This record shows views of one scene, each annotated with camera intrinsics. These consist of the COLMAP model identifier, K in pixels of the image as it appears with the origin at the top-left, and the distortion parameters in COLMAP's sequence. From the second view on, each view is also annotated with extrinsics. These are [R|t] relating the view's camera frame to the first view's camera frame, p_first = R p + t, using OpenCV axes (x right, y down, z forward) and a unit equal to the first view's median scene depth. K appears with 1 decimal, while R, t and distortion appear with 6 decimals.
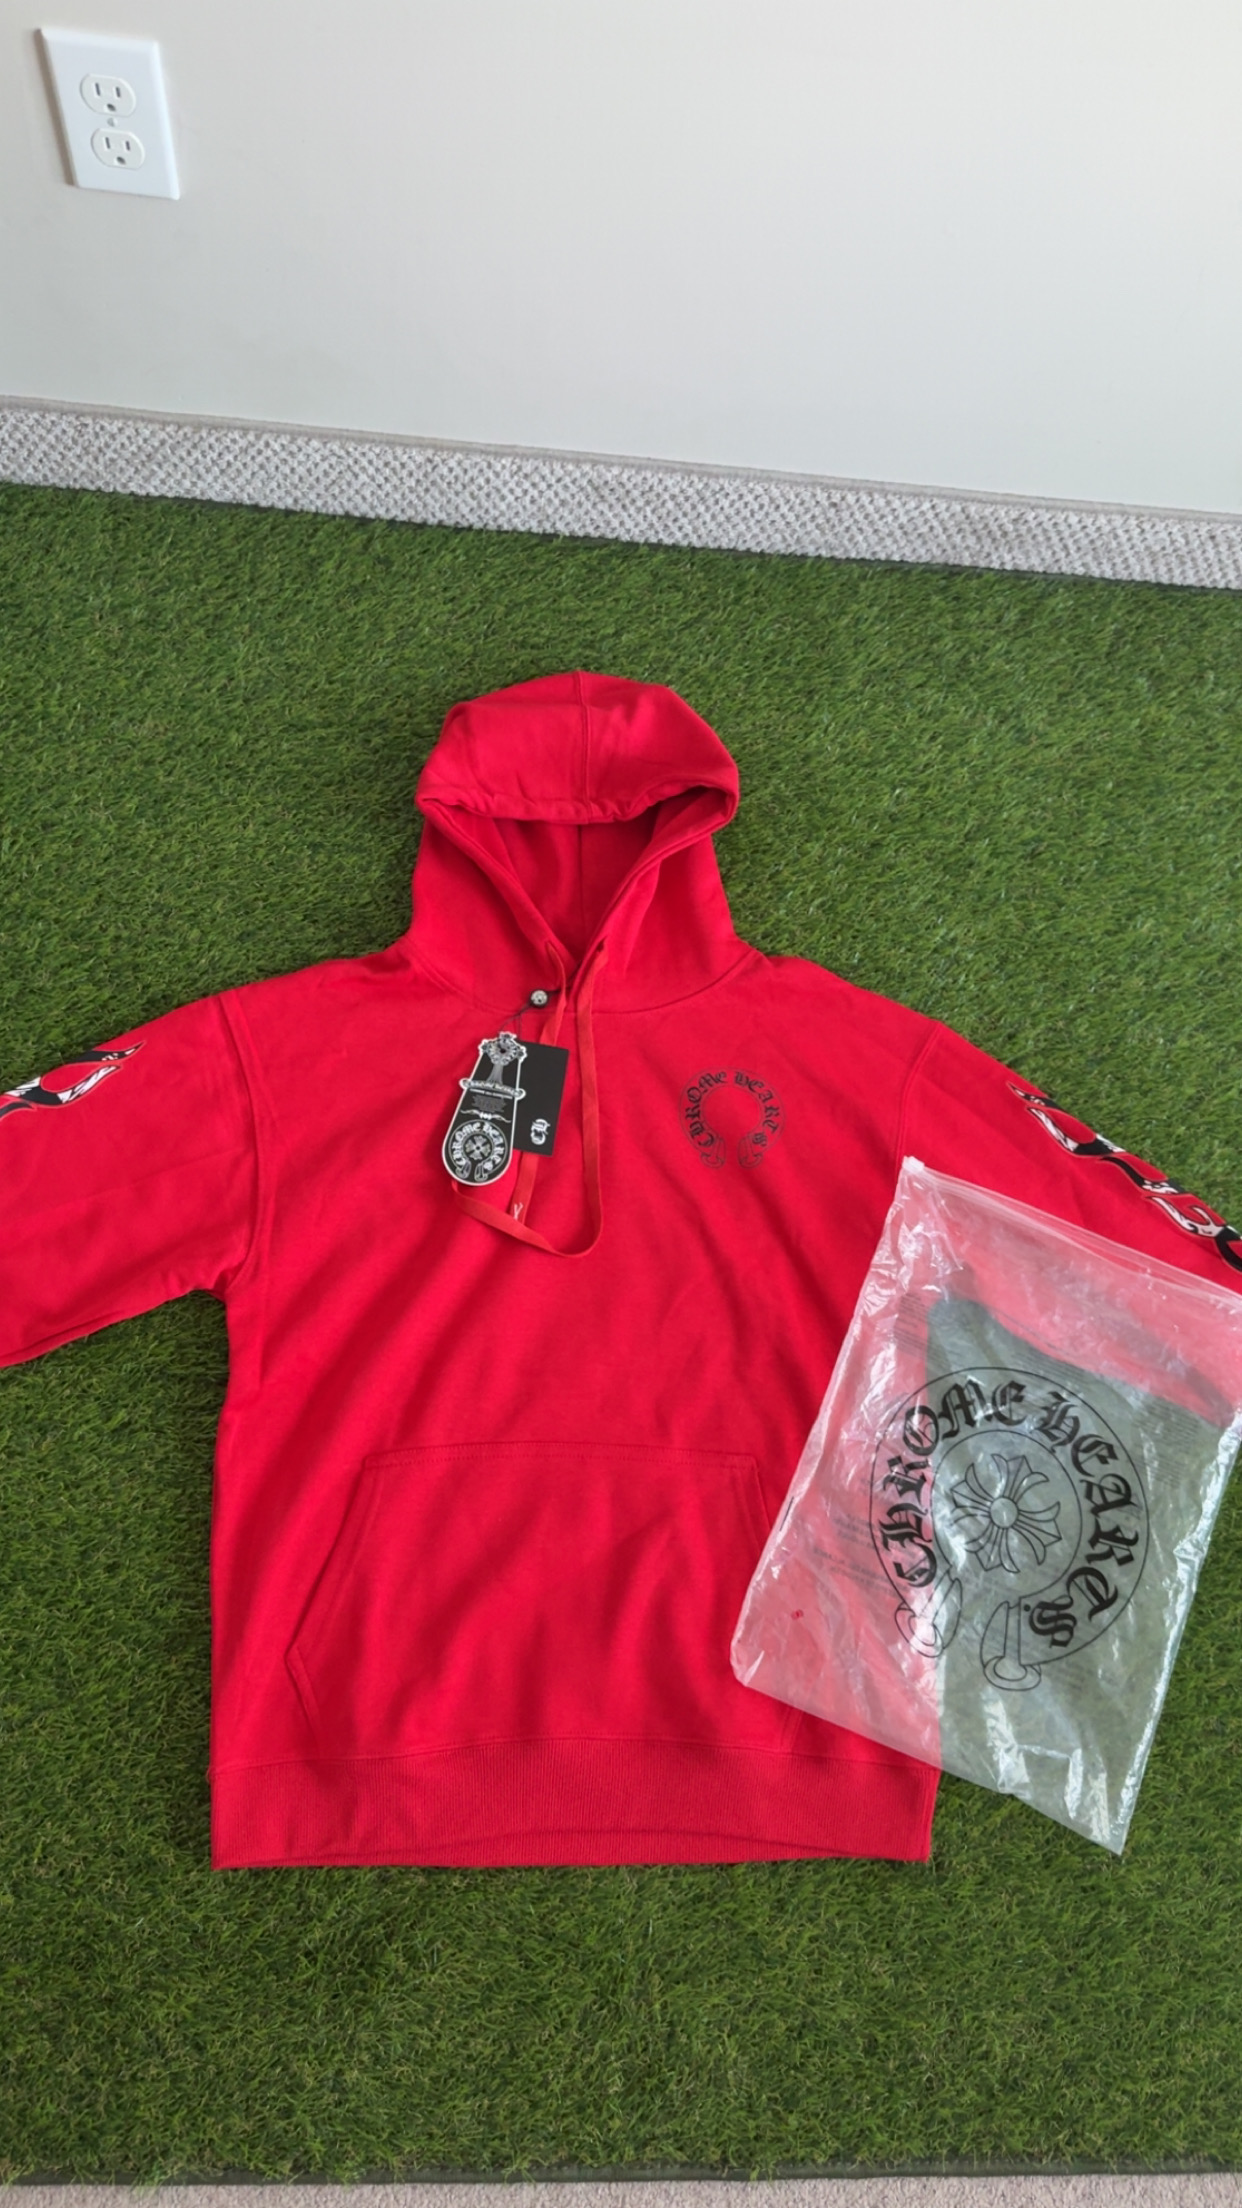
lens RADIAL K [[1625.1, 0, 621.0], [0, 1625.1, 1104.0], [0, 0, 1]] dist [0.101213, -0.148428]
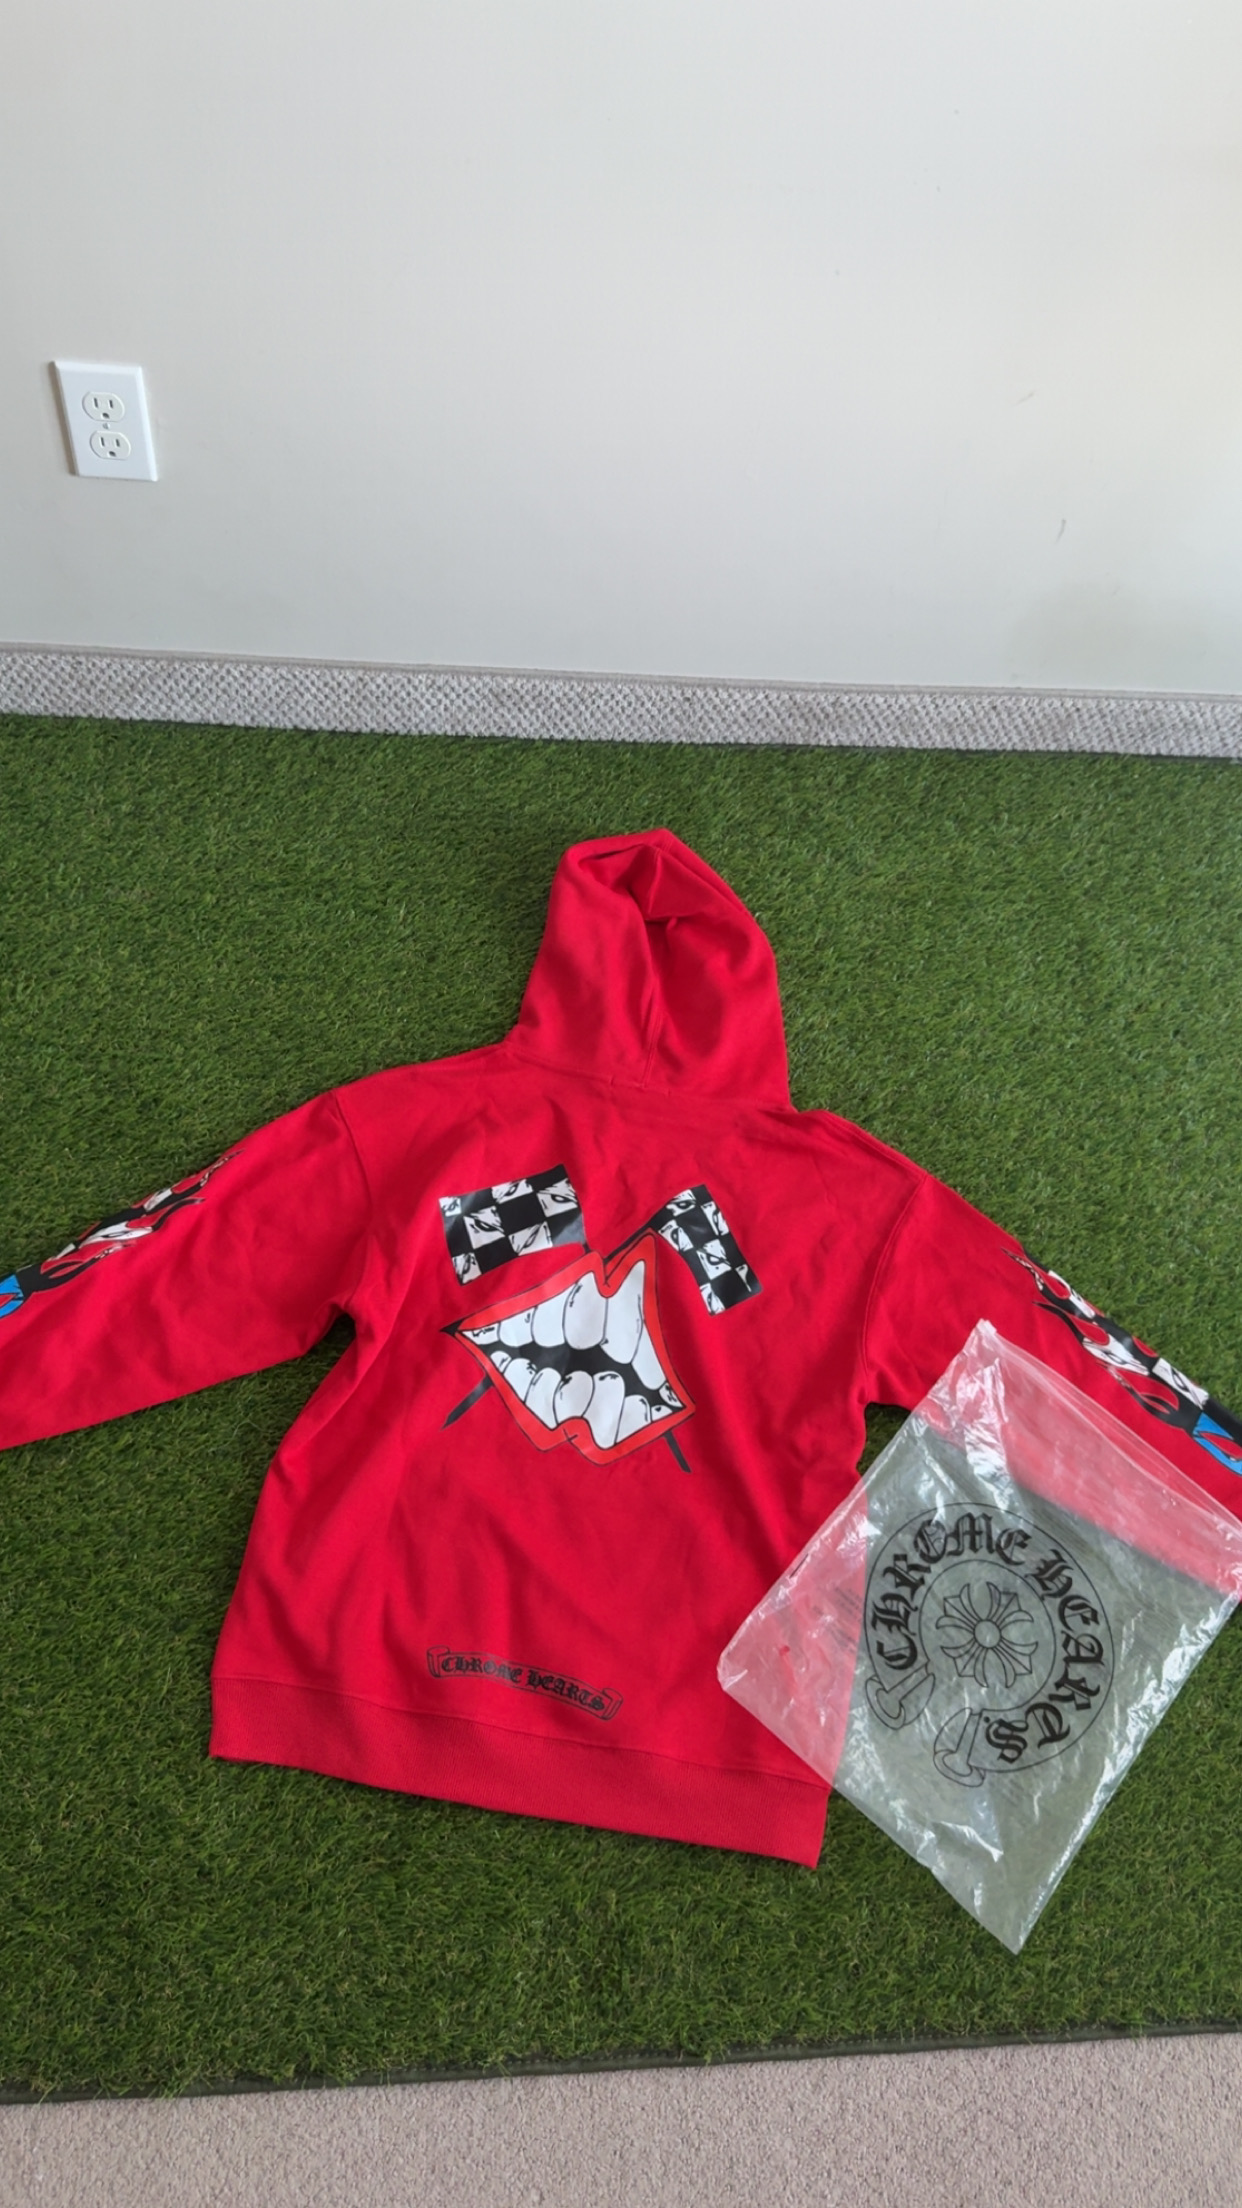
lens RADIAL K [[1653.6, 0, 621.0], [0, 1653.6, 1104.0], [0, 0, 1]] dist [0.216898, -0.378581]
pose [[0.997593, -0.061741, 0.031555, 0.020470], [0.066369, 0.982006, -0.176803, 0.162861], [-0.020071, 0.178471, 0.983740, -0.199501]]
